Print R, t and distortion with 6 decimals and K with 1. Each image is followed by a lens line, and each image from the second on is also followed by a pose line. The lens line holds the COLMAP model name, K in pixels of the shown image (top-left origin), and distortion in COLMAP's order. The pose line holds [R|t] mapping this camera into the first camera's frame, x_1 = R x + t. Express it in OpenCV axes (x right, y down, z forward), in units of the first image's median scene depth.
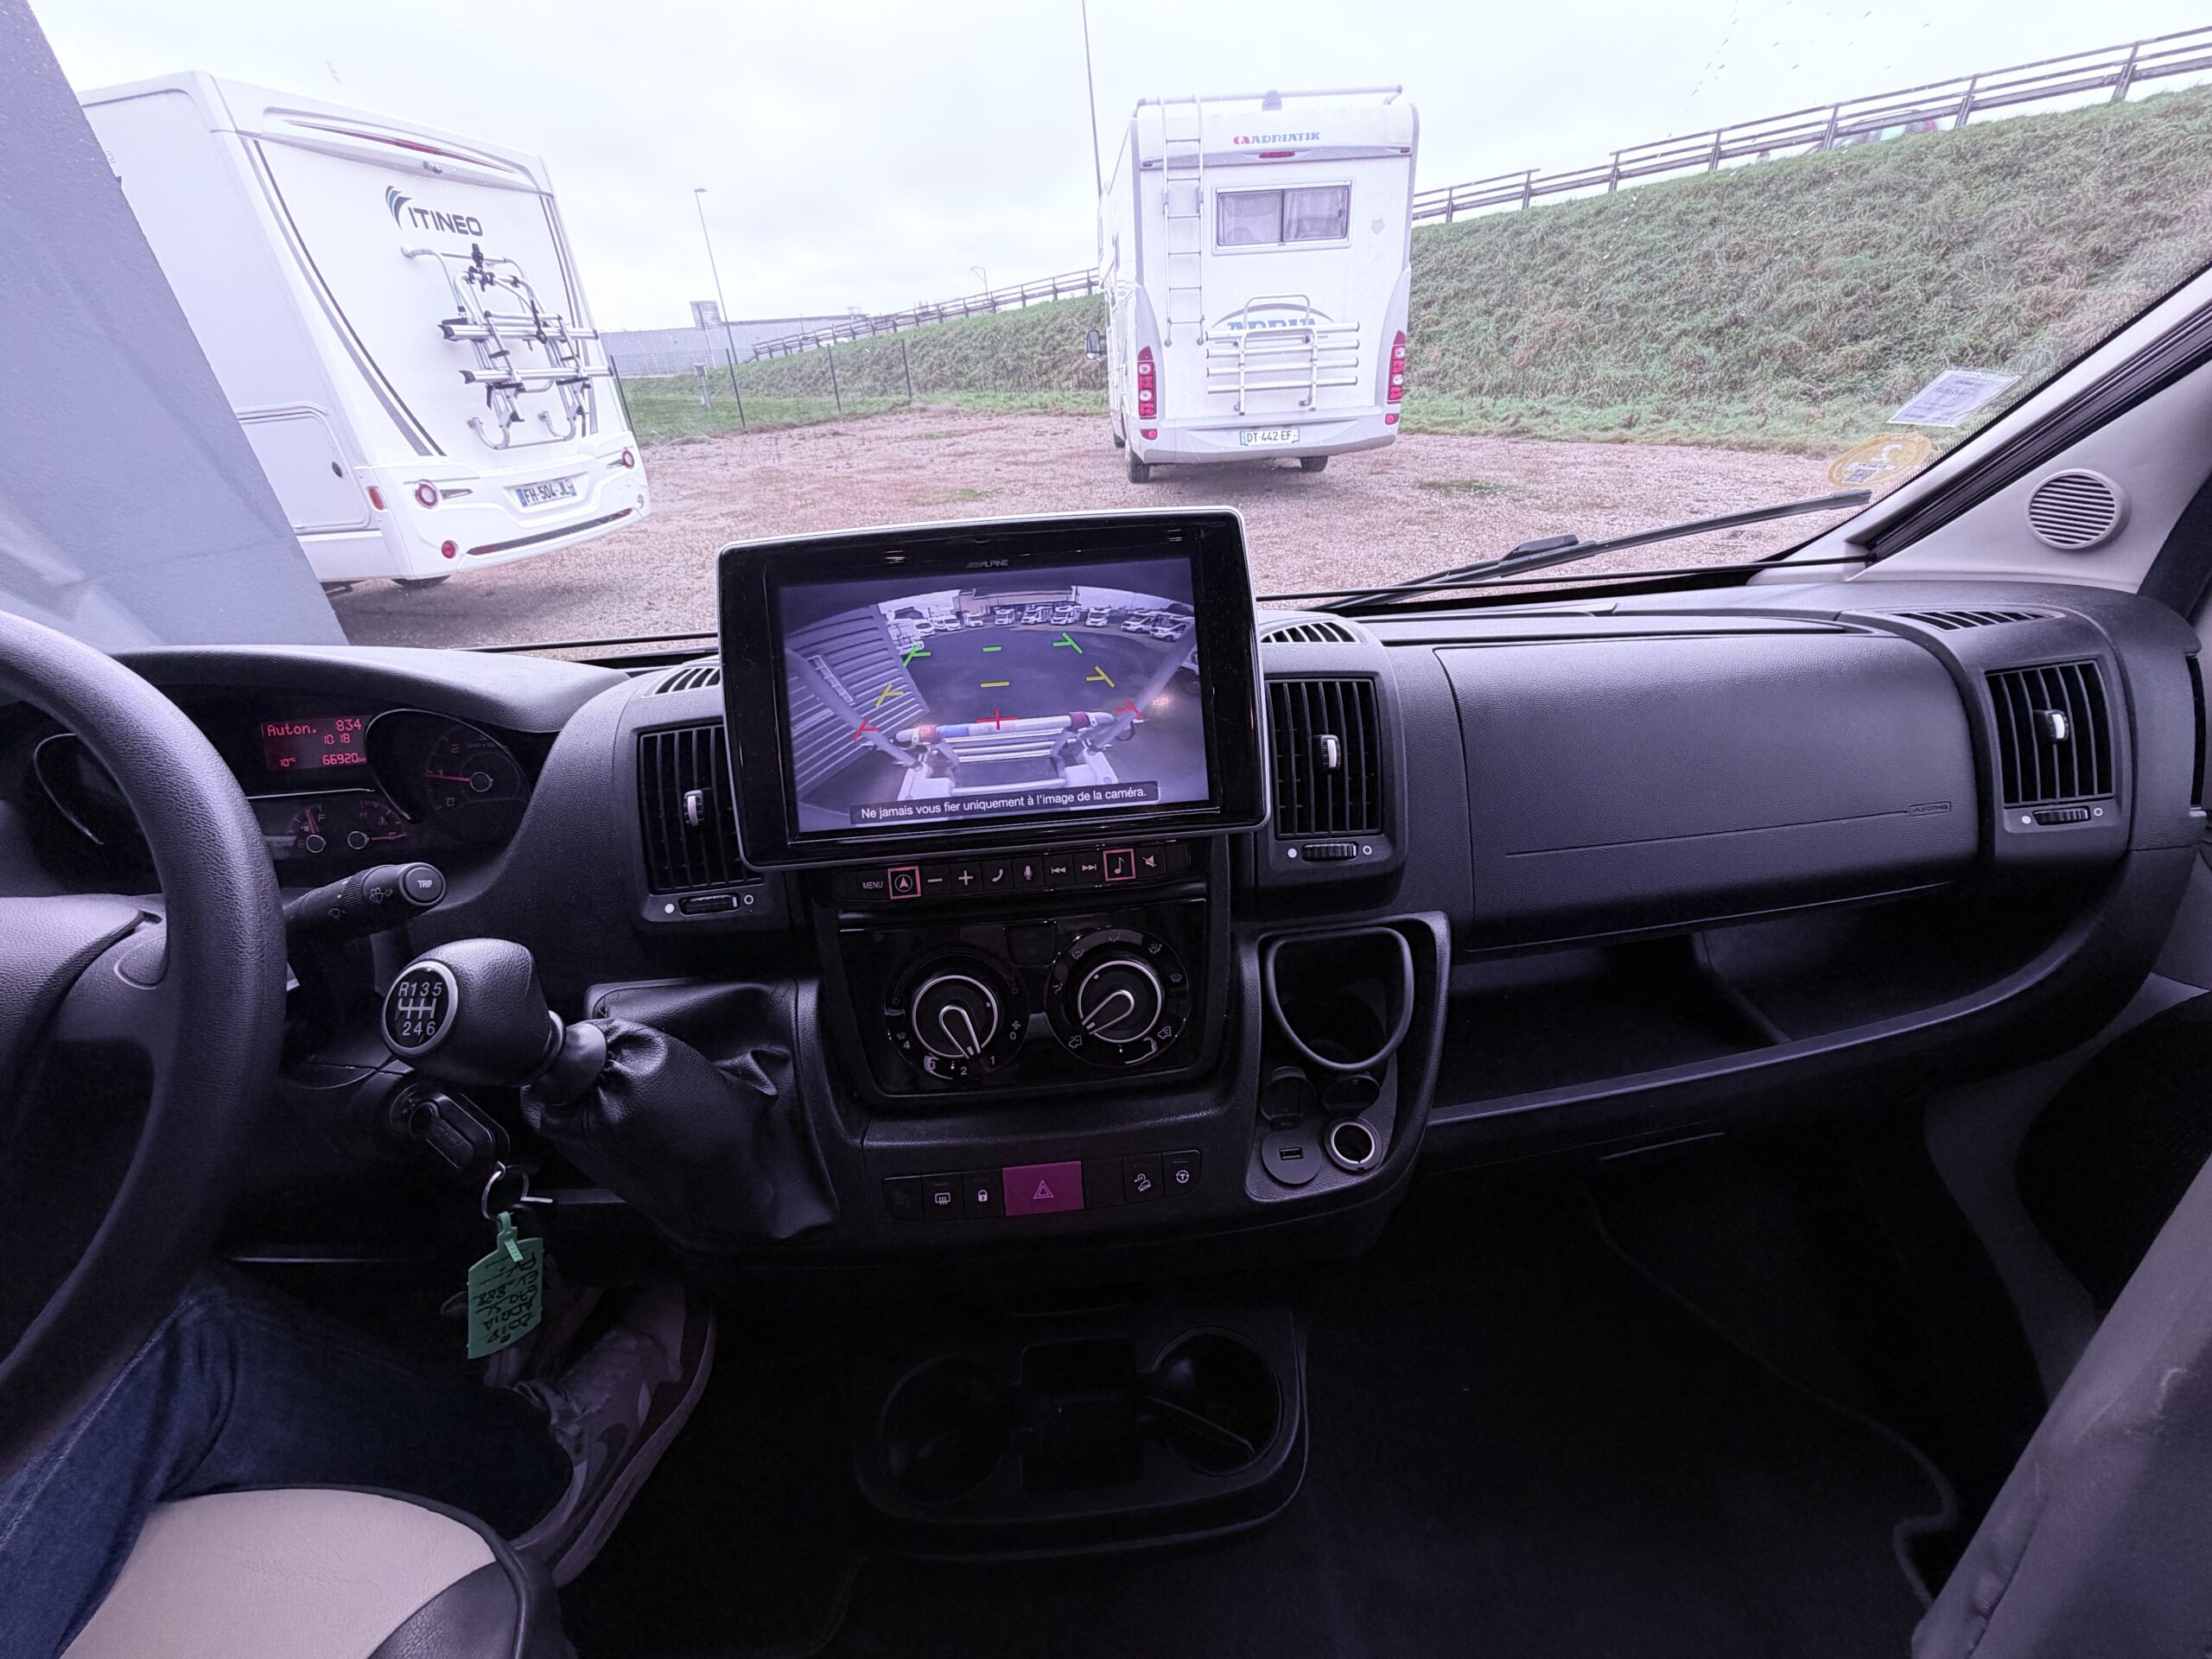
lens RADIAL K [[883.4, 0, 1116.4], [0, 883.4, 829.5], [0, 0, 1]] dist [0.000672, -0.000201]
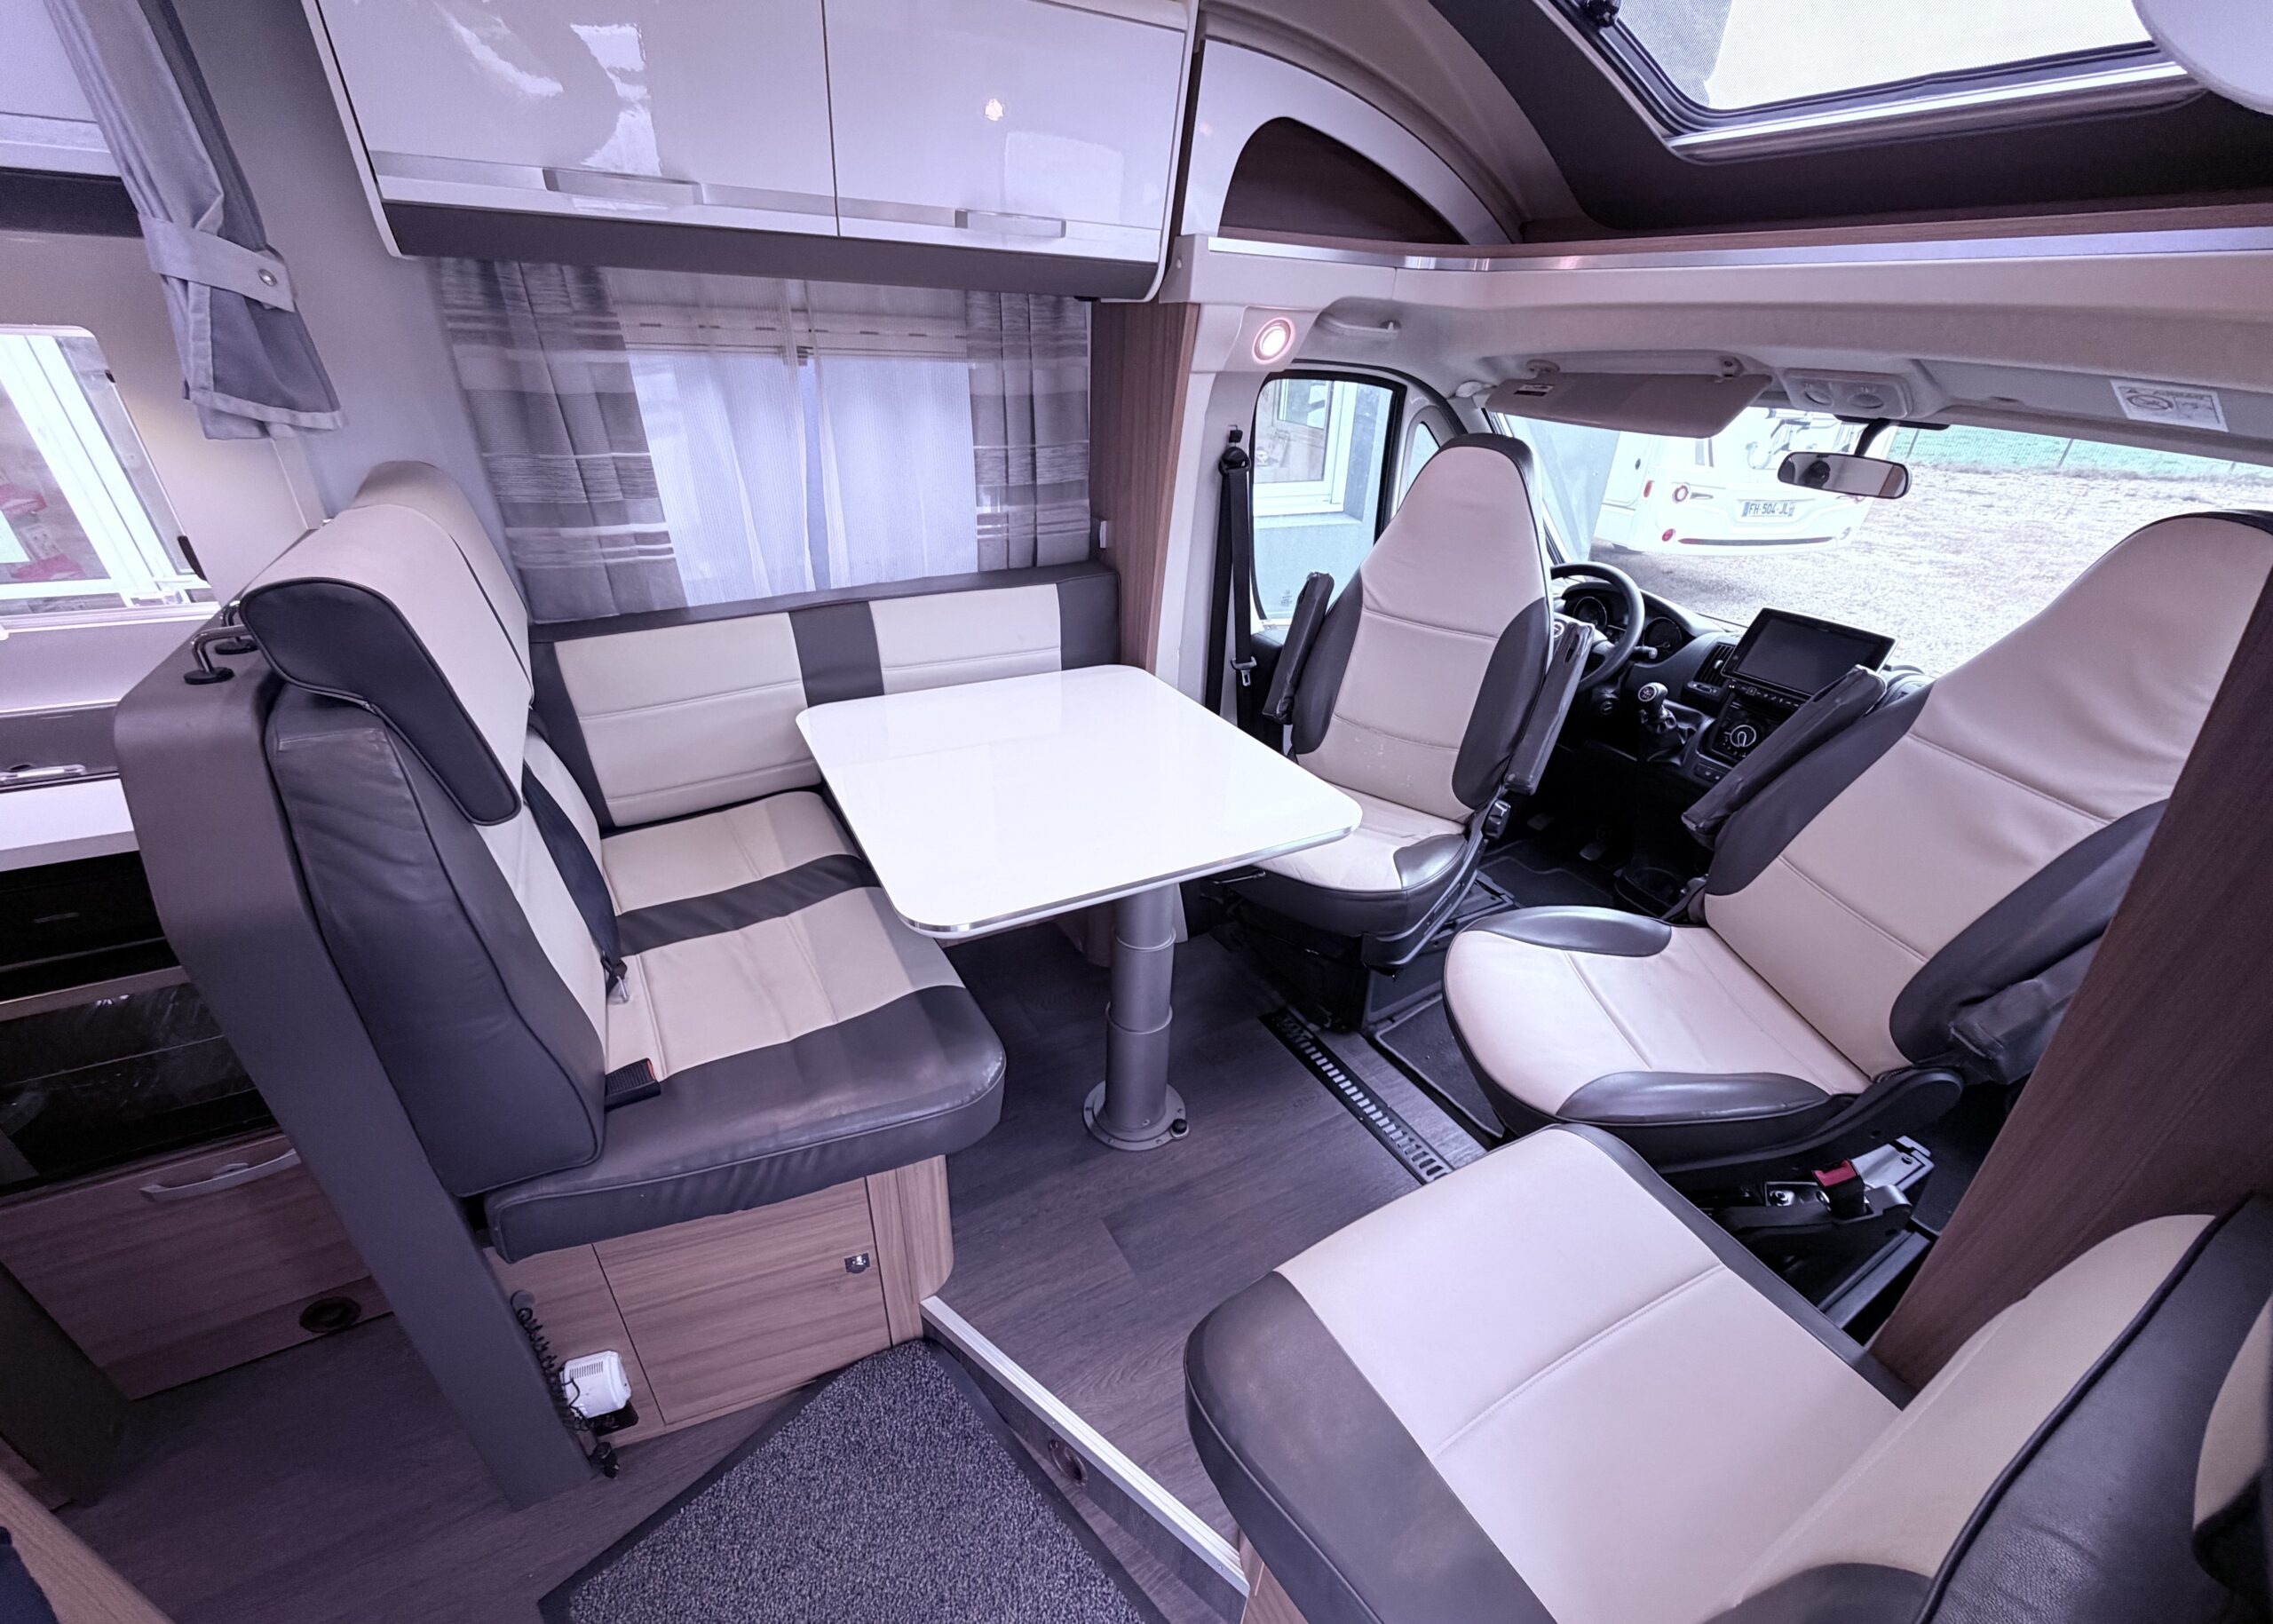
lens RADIAL K [[911.4, 0, 1139.4], [0, 911.4, 853.4], [0, 0, 1]] dist [-0.001649, -0.000310]
pose [[0.418388, 0.509355, -0.752003, 0.114308], [-0.488637, 0.824153, 0.286365, 0.045289], [0.765627, 0.247645, 0.593706, -0.188405]]
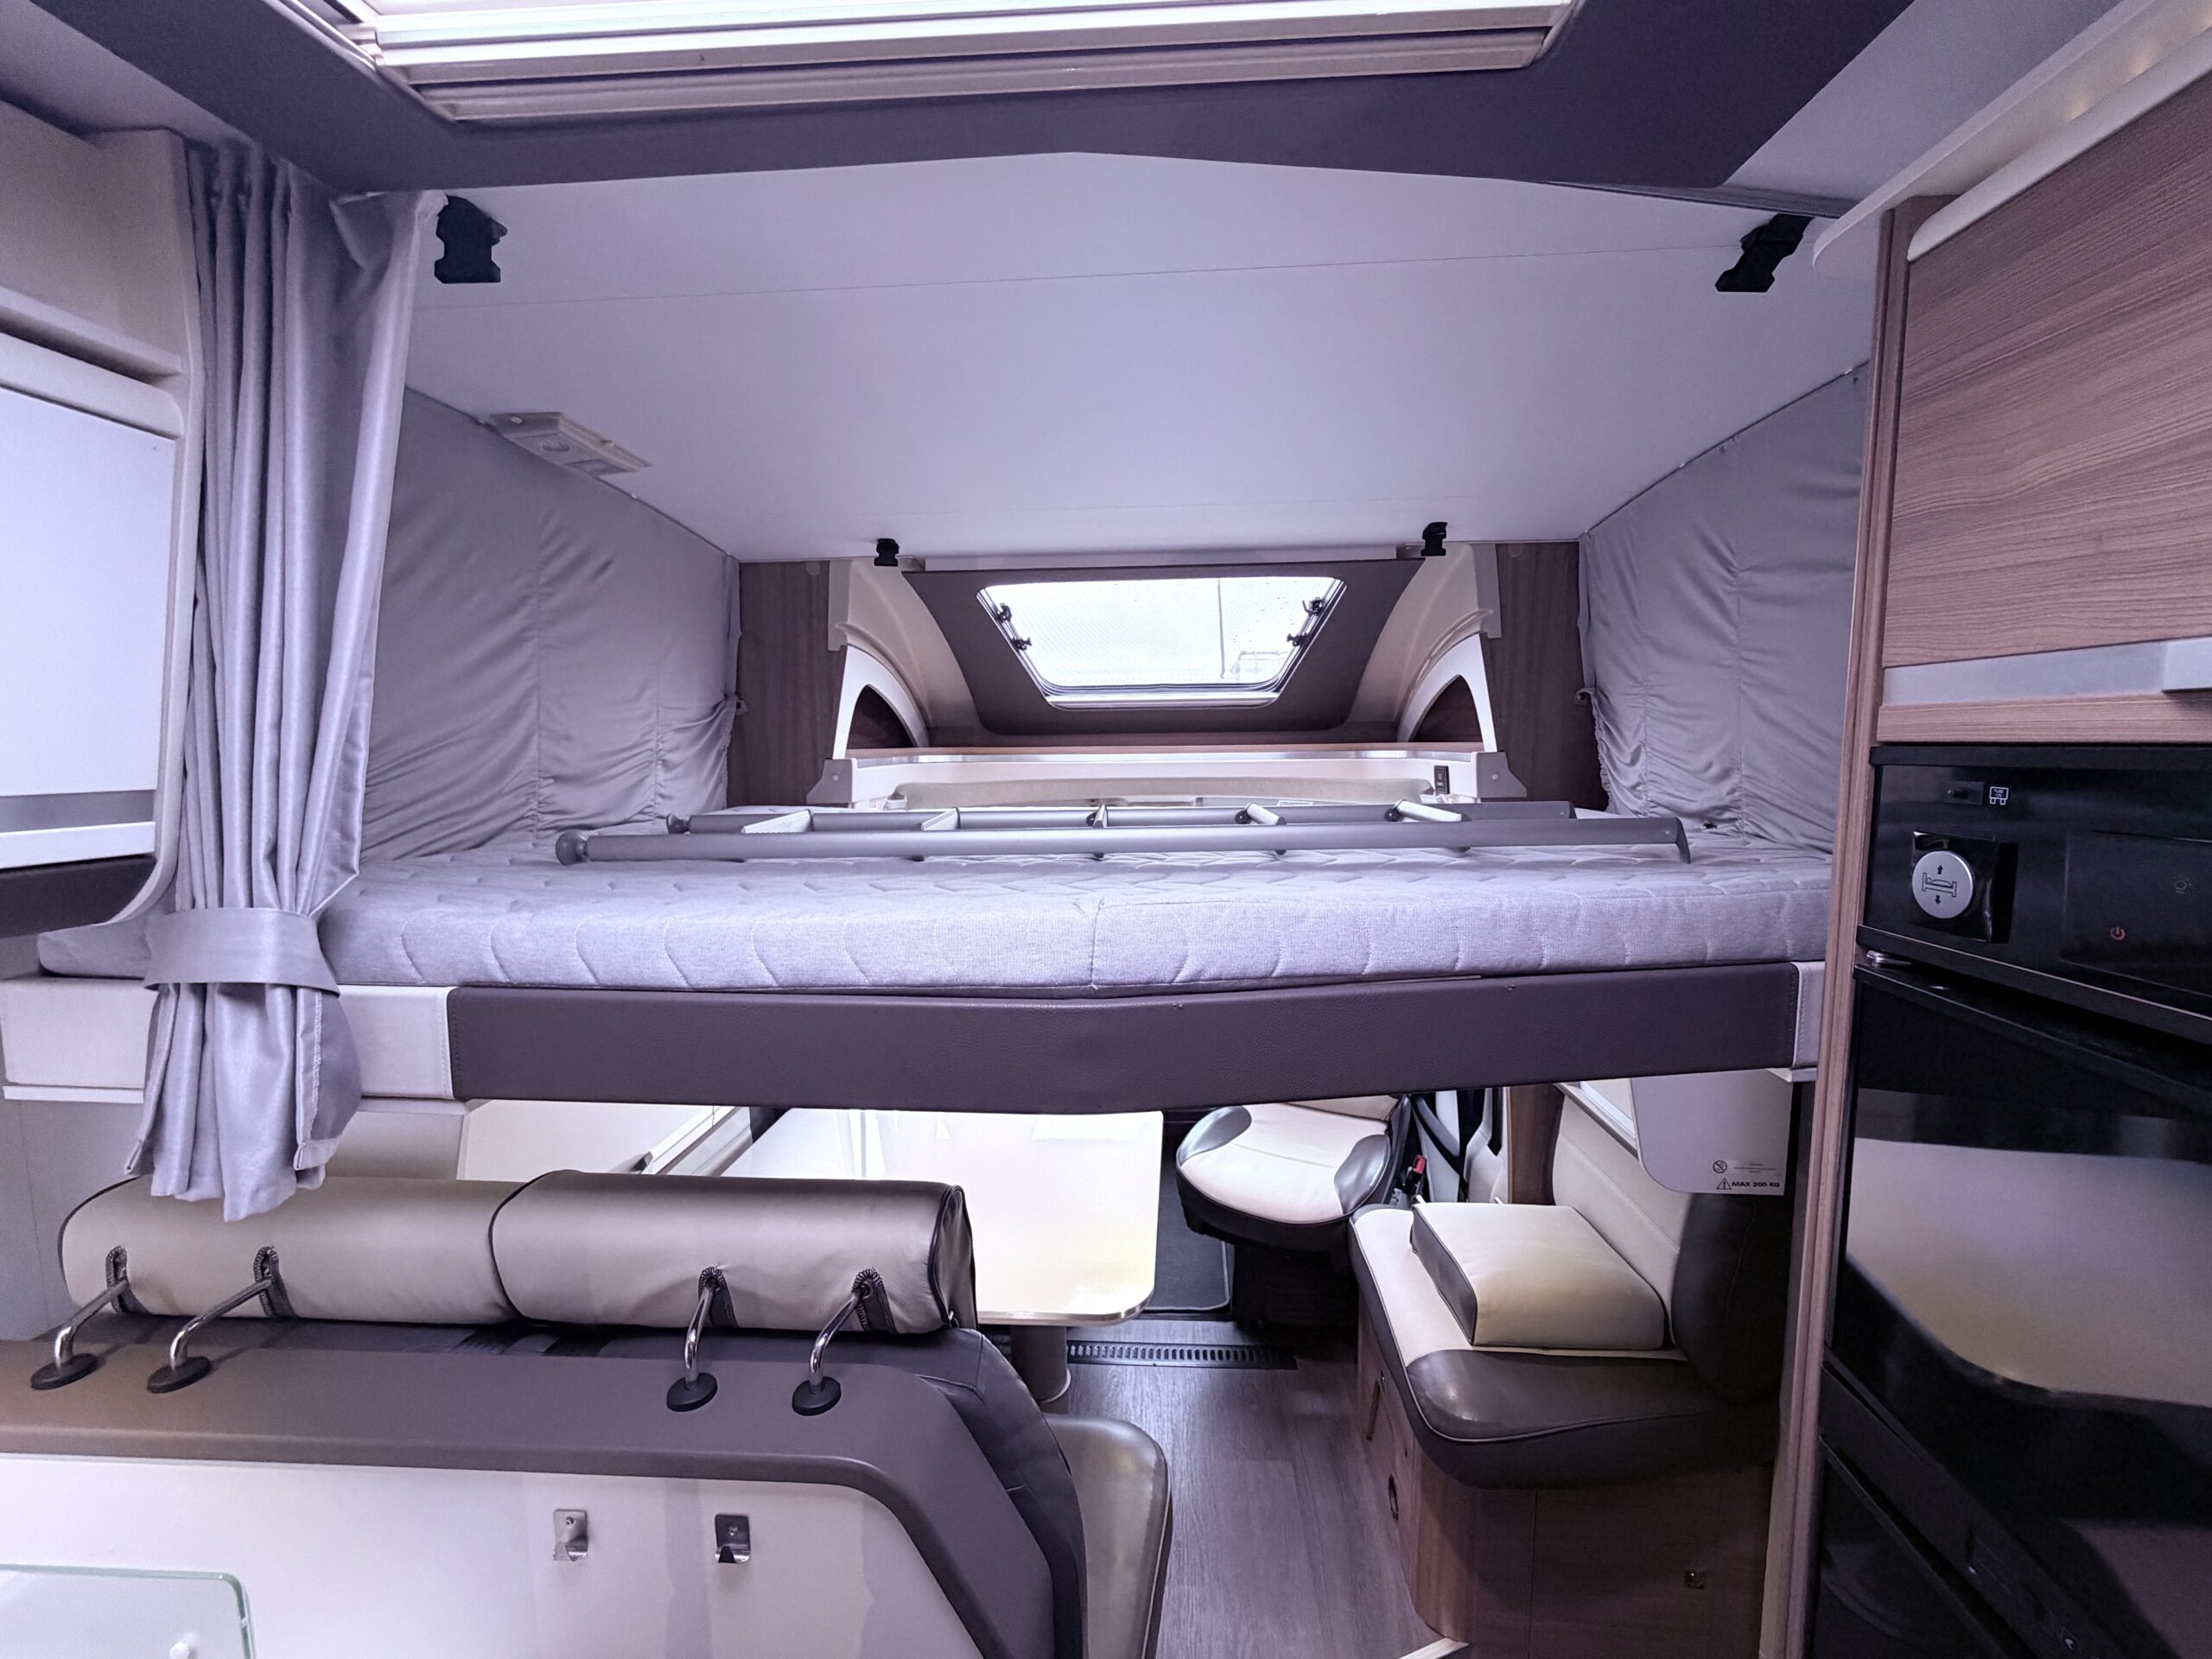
lens RADIAL K [[883.4, 0, 1116.4], [0, 883.4, 829.5], [0, 0, 1]] dist [0.000672, -0.000201]
pose [[0.991662, 0.048234, -0.119503, 0.011240], [-0.091338, 0.917237, -0.387728, 0.094358], [0.090911, 0.395410, 0.913995, -0.309497]]
